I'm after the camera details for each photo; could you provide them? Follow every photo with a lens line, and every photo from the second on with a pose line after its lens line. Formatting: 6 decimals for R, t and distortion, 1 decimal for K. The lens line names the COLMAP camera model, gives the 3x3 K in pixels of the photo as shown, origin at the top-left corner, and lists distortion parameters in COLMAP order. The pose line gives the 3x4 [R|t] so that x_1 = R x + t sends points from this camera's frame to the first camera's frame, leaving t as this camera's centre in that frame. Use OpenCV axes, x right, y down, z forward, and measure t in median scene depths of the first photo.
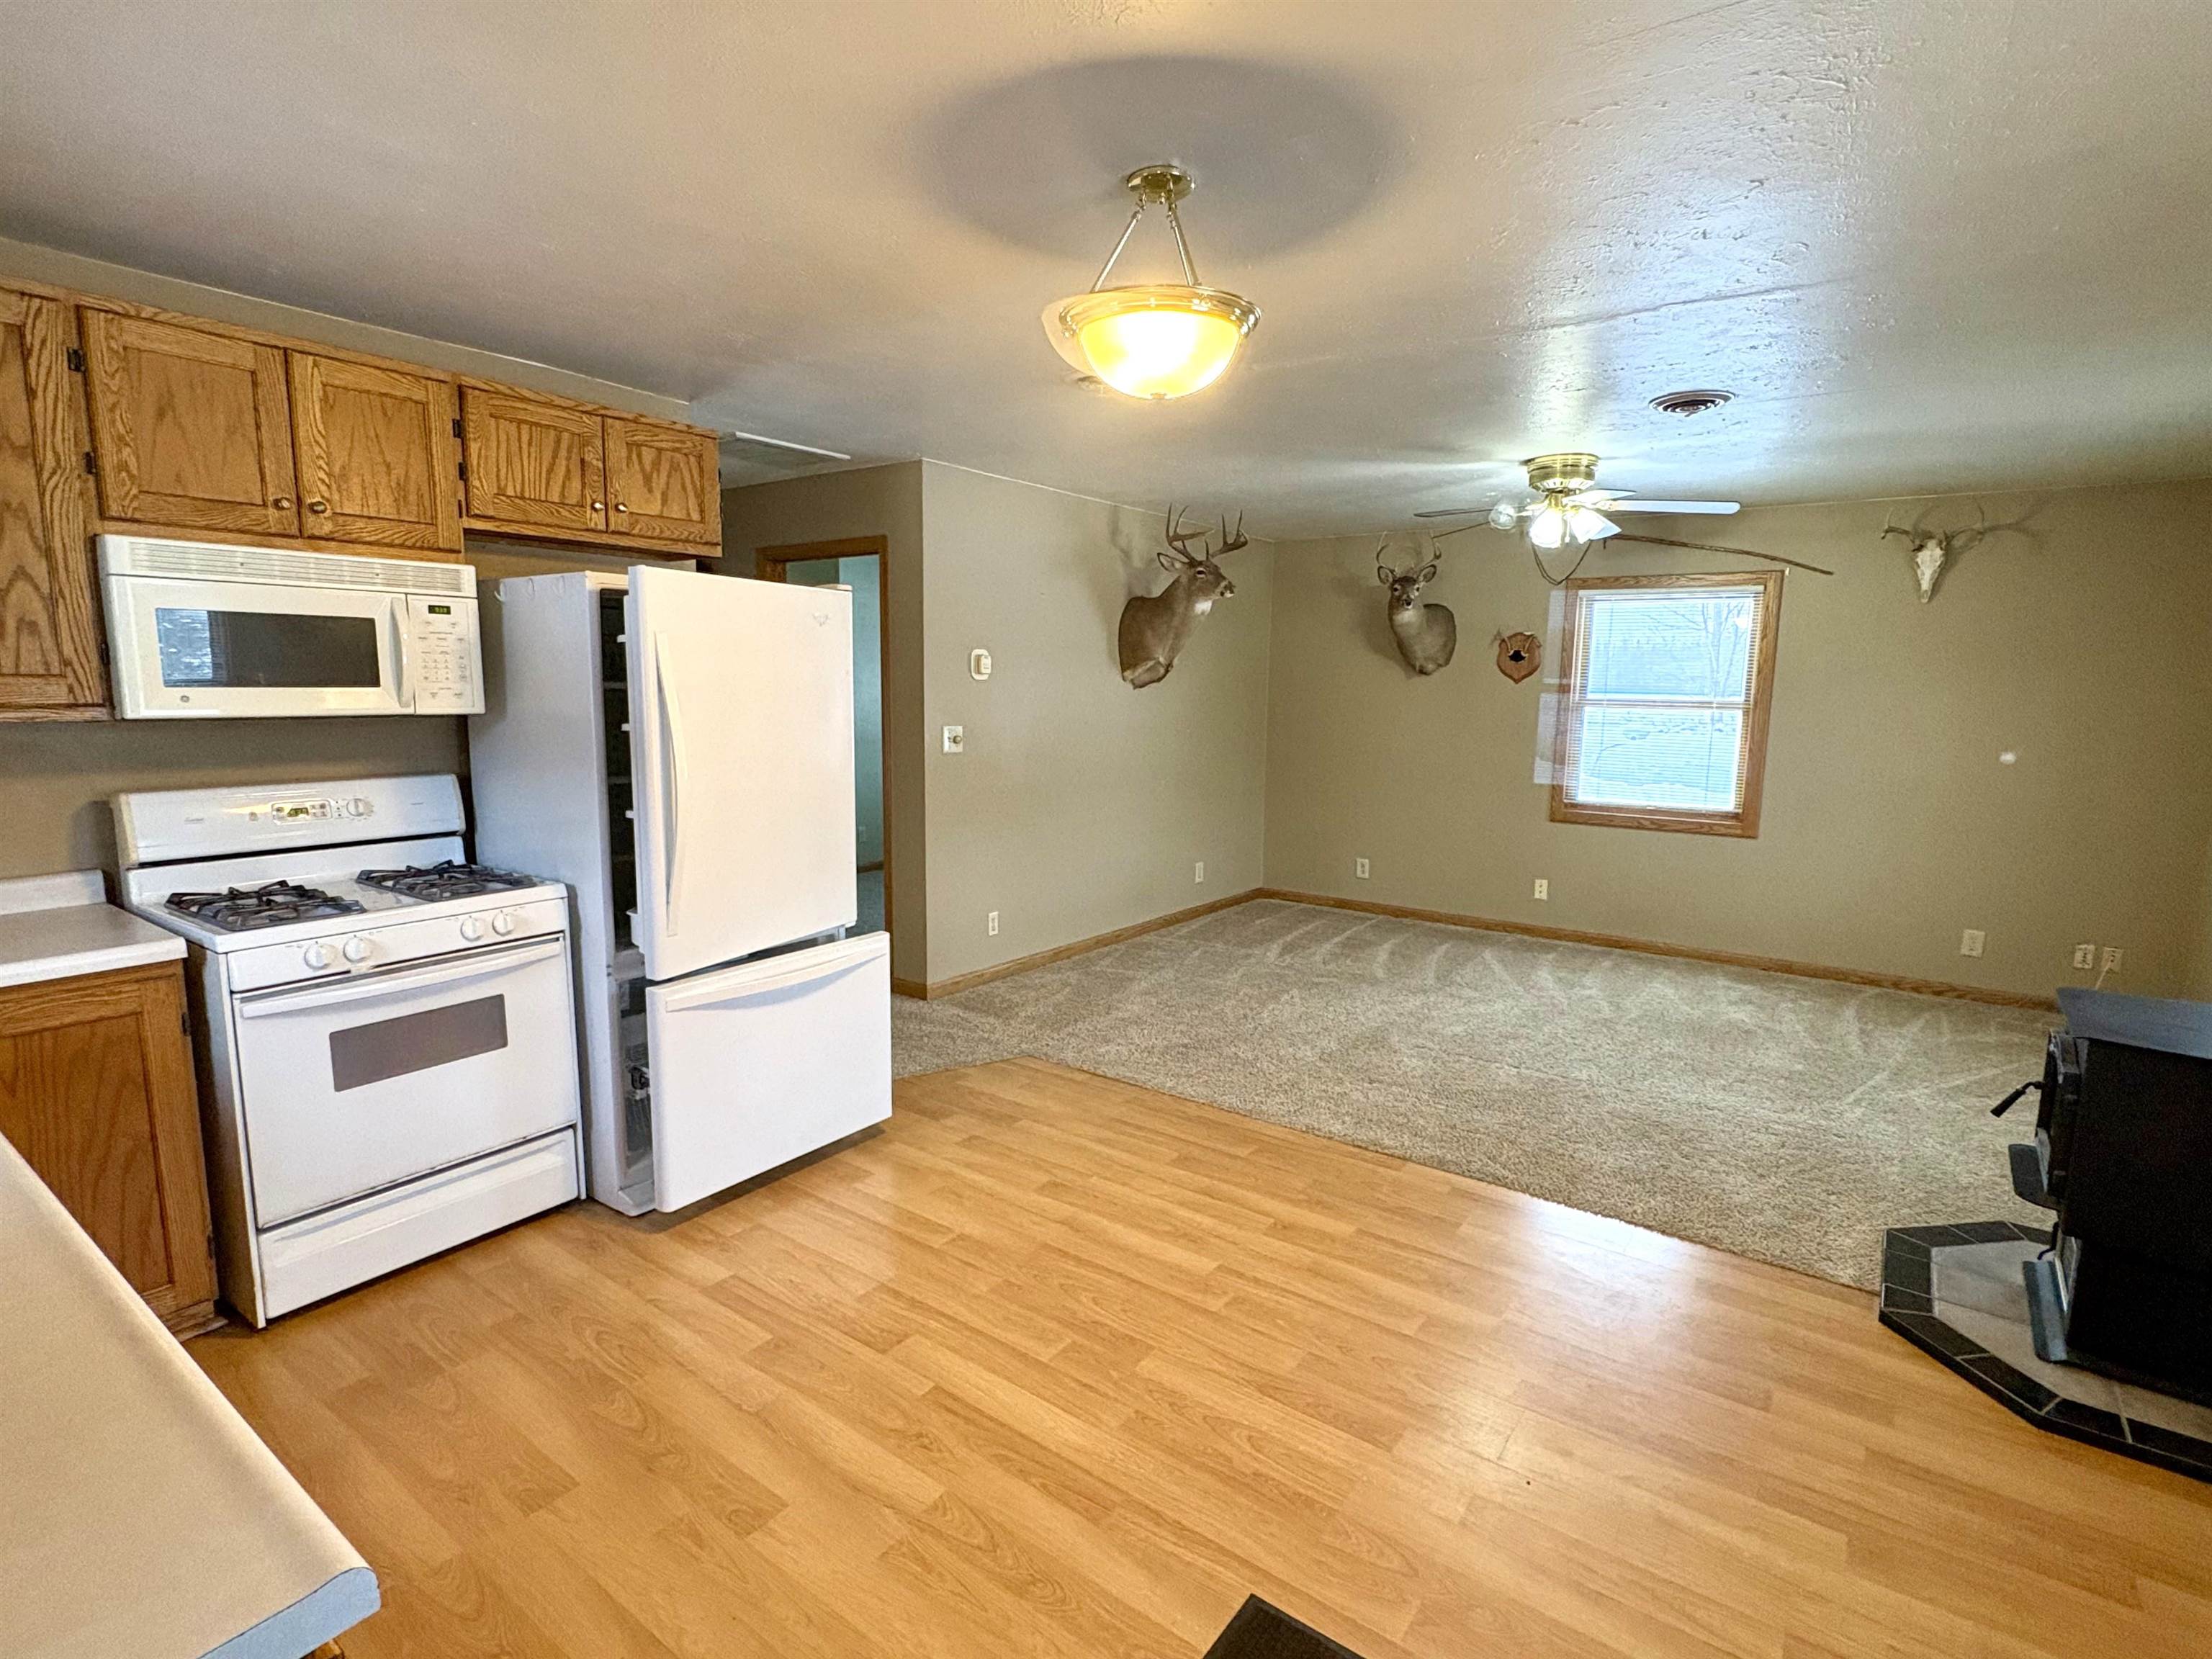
lens RADIAL K [[1086.0, 0, 1105.6], [0, 1086.0, 832.9], [0, 0, 1]] dist [-0.000770, 0.001684]
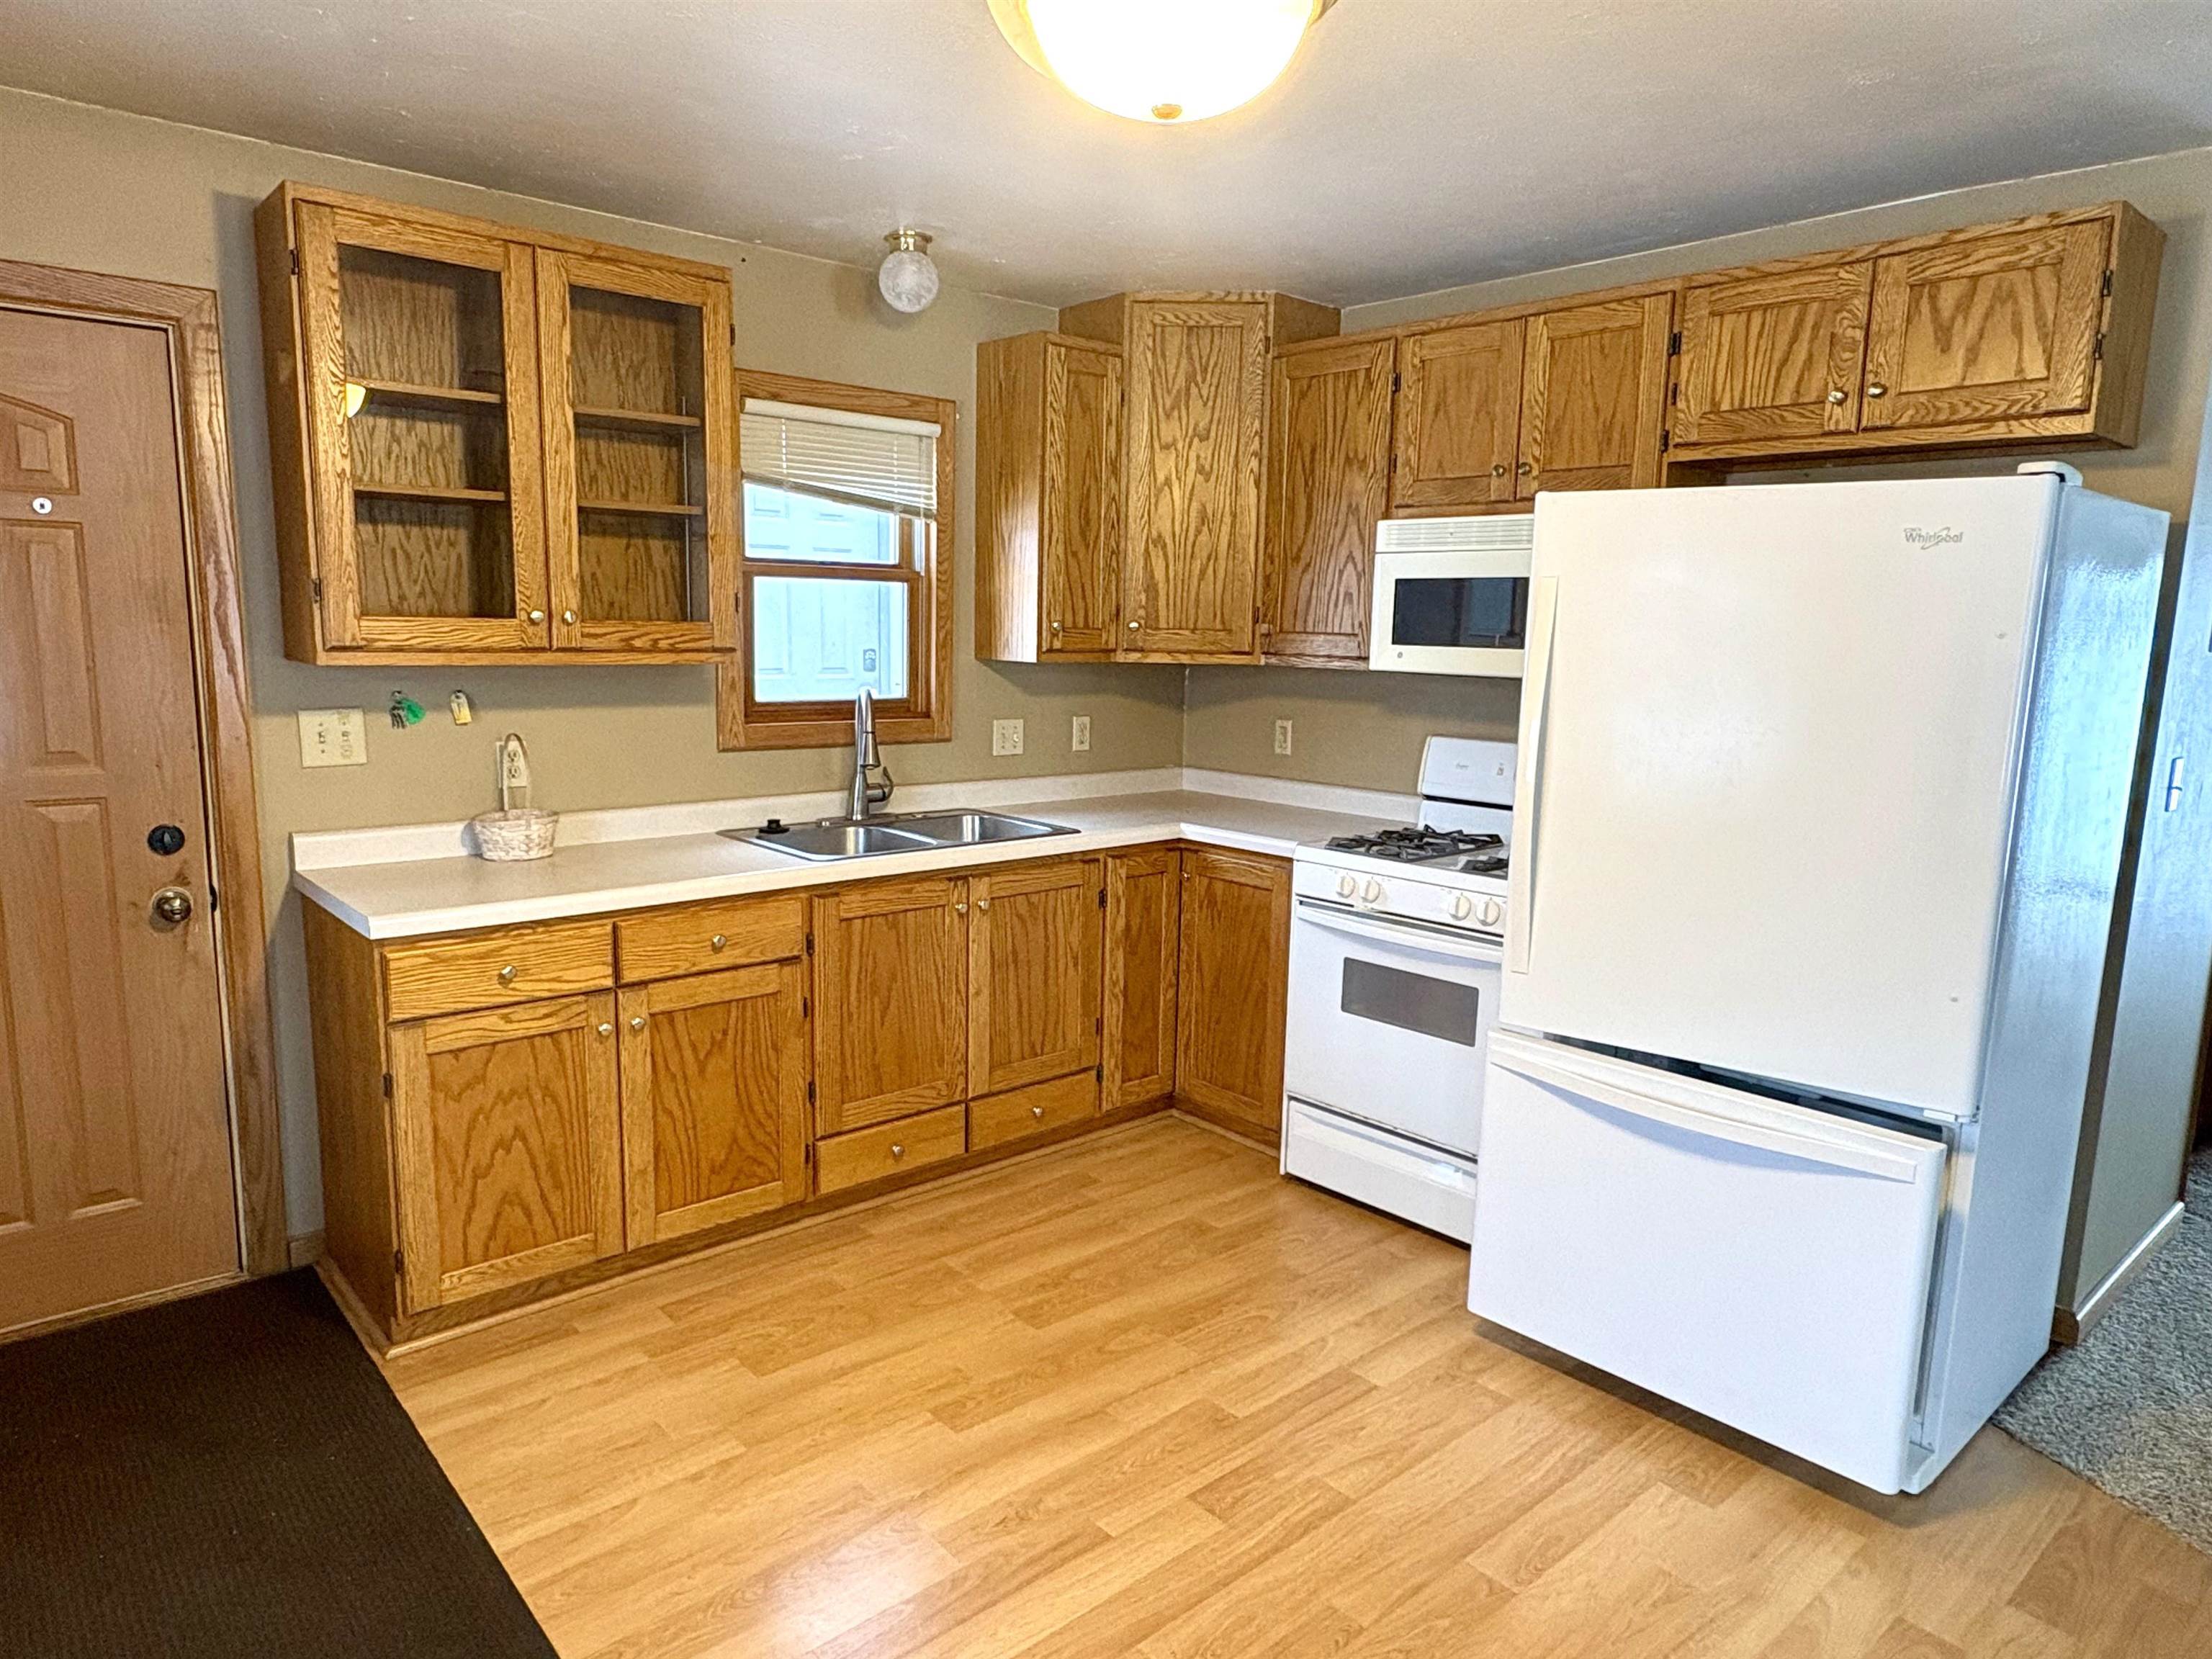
lens RADIAL K [[1392.2, 0, 1106.0], [0, 1392.2, 829.5], [0, 0, 1]] dist [0.006252, 0.002425]
pose [[-0.209758, 0.125302, -0.969691, 0.336019], [-0.164175, 0.973160, 0.161263, -0.063202], [0.963871, 0.193026, -0.183557, 0.488310]]
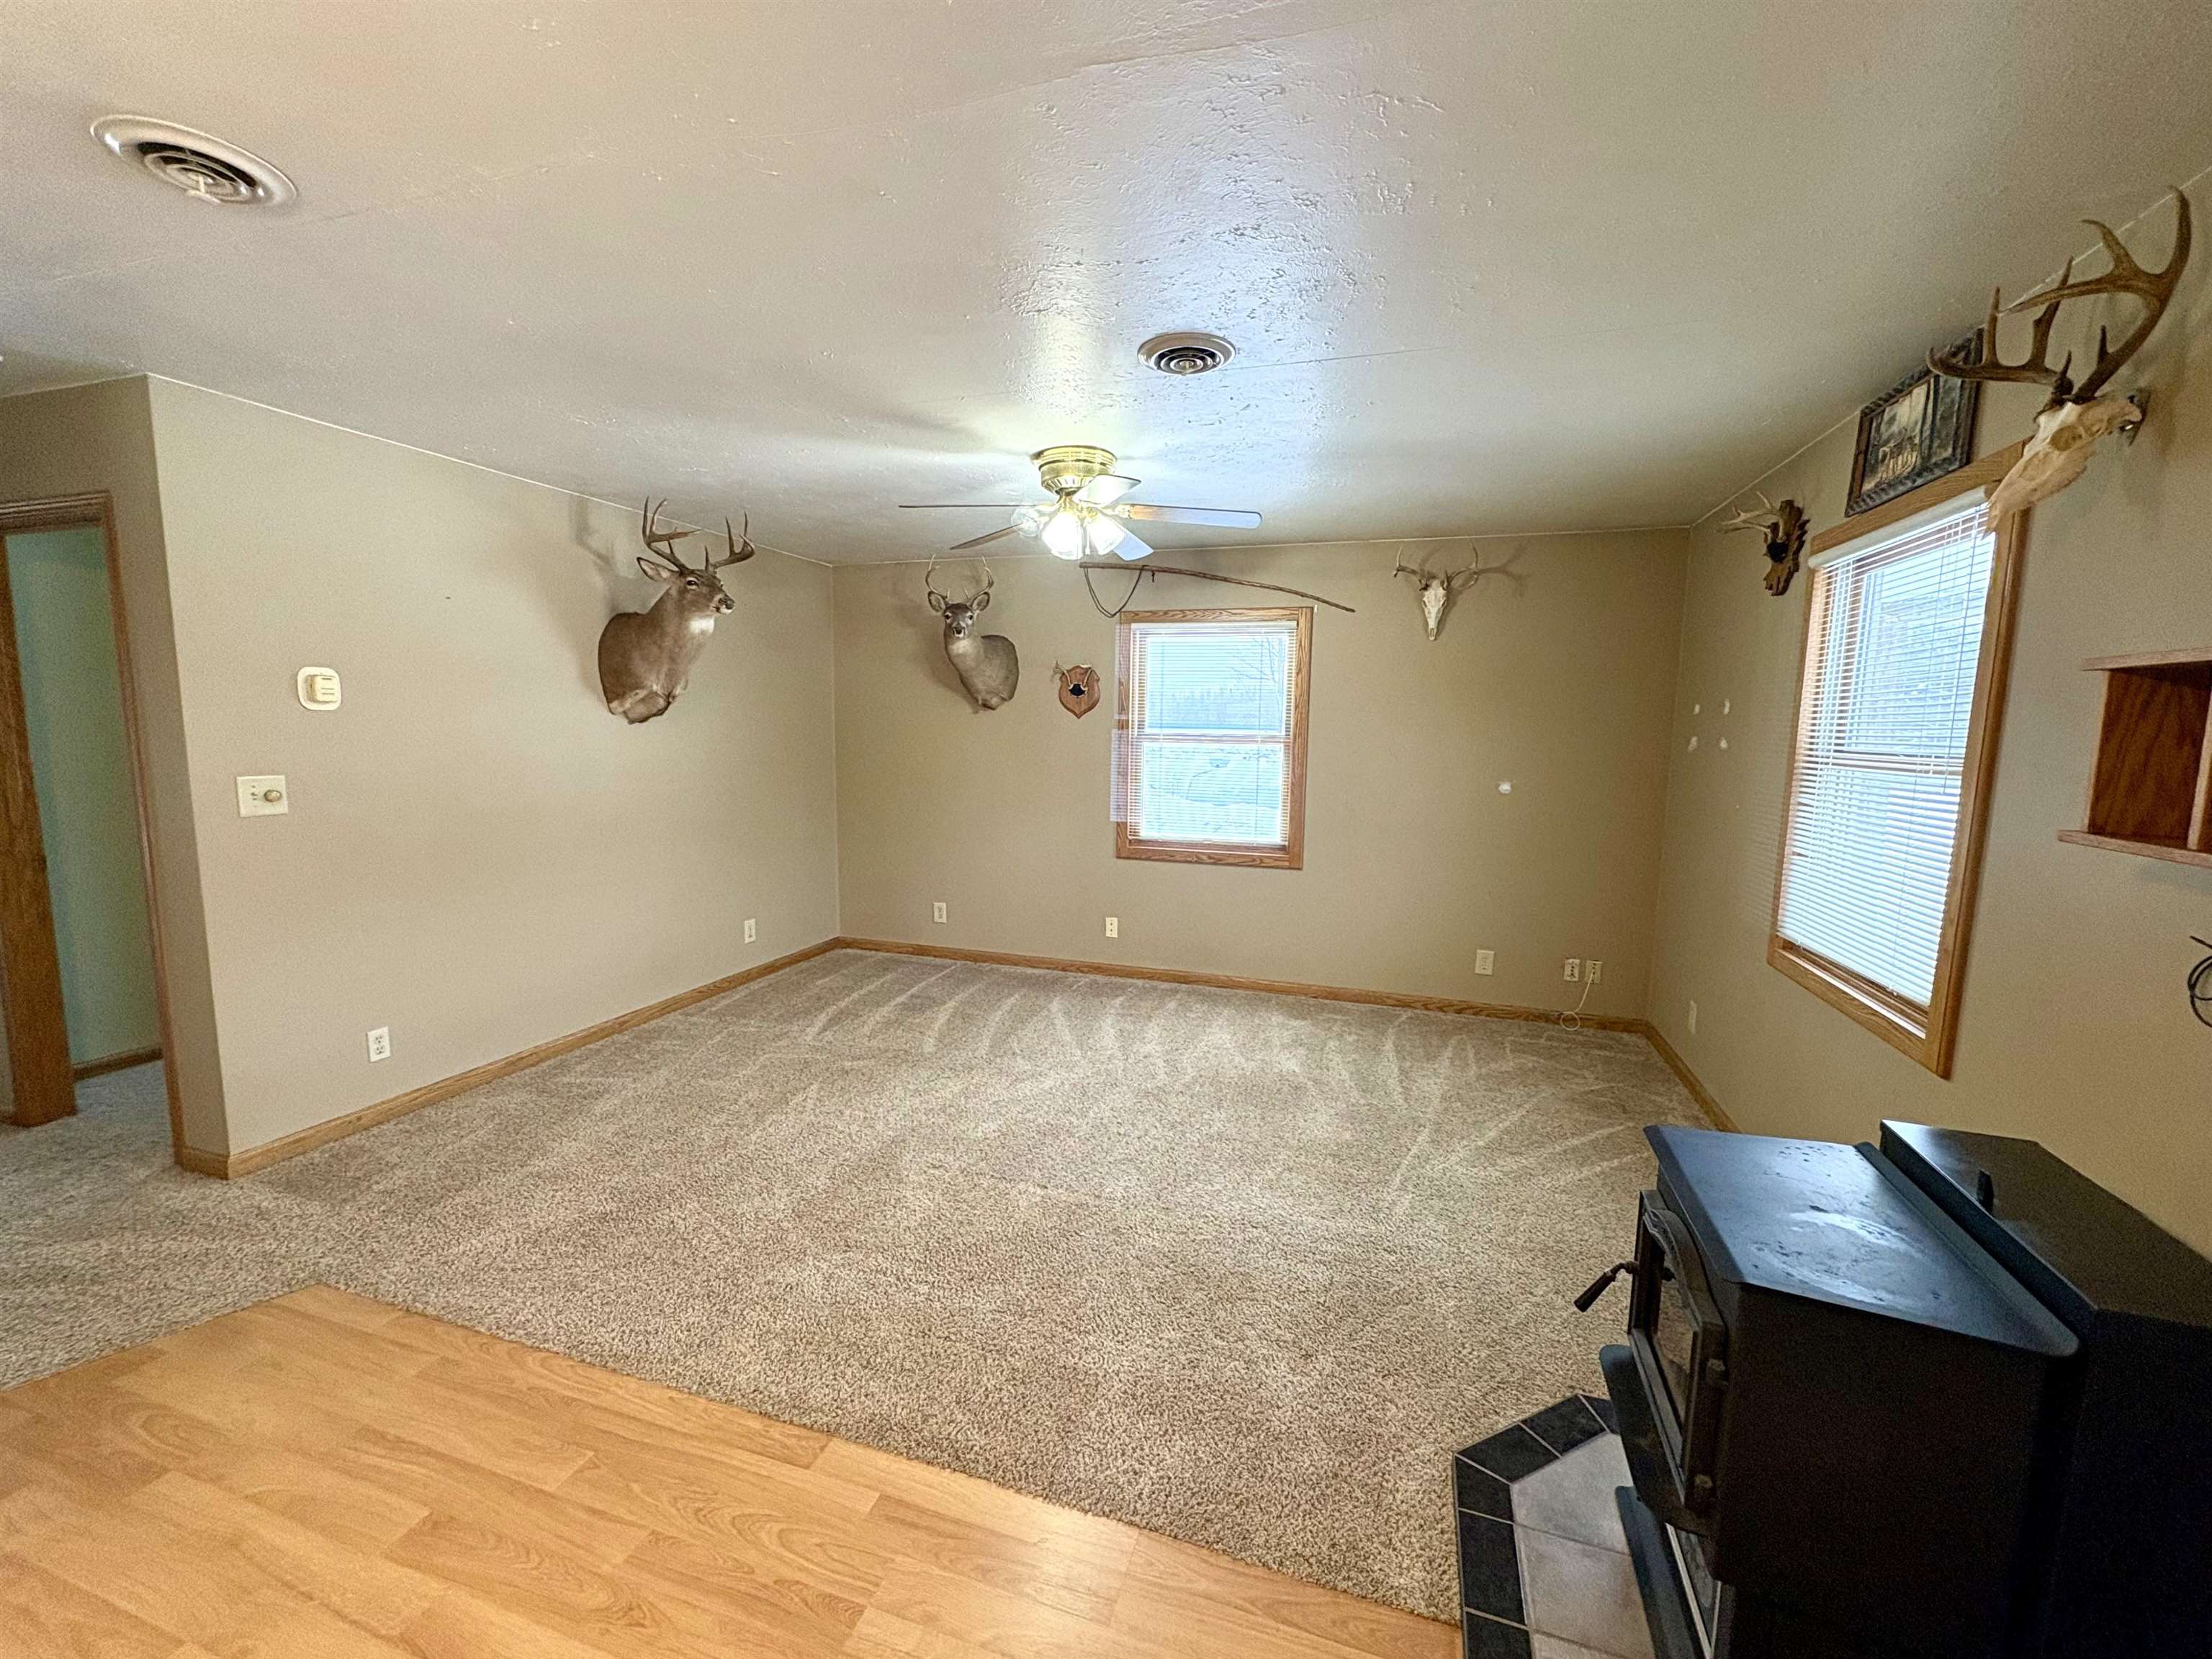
lens RADIAL K [[903.8, 0, 1106.0], [0, 903.8, 829.5], [0, 0, 1]] dist [0.000237, 0.000125]
pose [[0.951216, -0.036720, 0.306334, 0.182131], [0.042147, 0.999050, -0.011118, -0.033771], [-0.305635, 0.023487, 0.951859, 0.271382]]
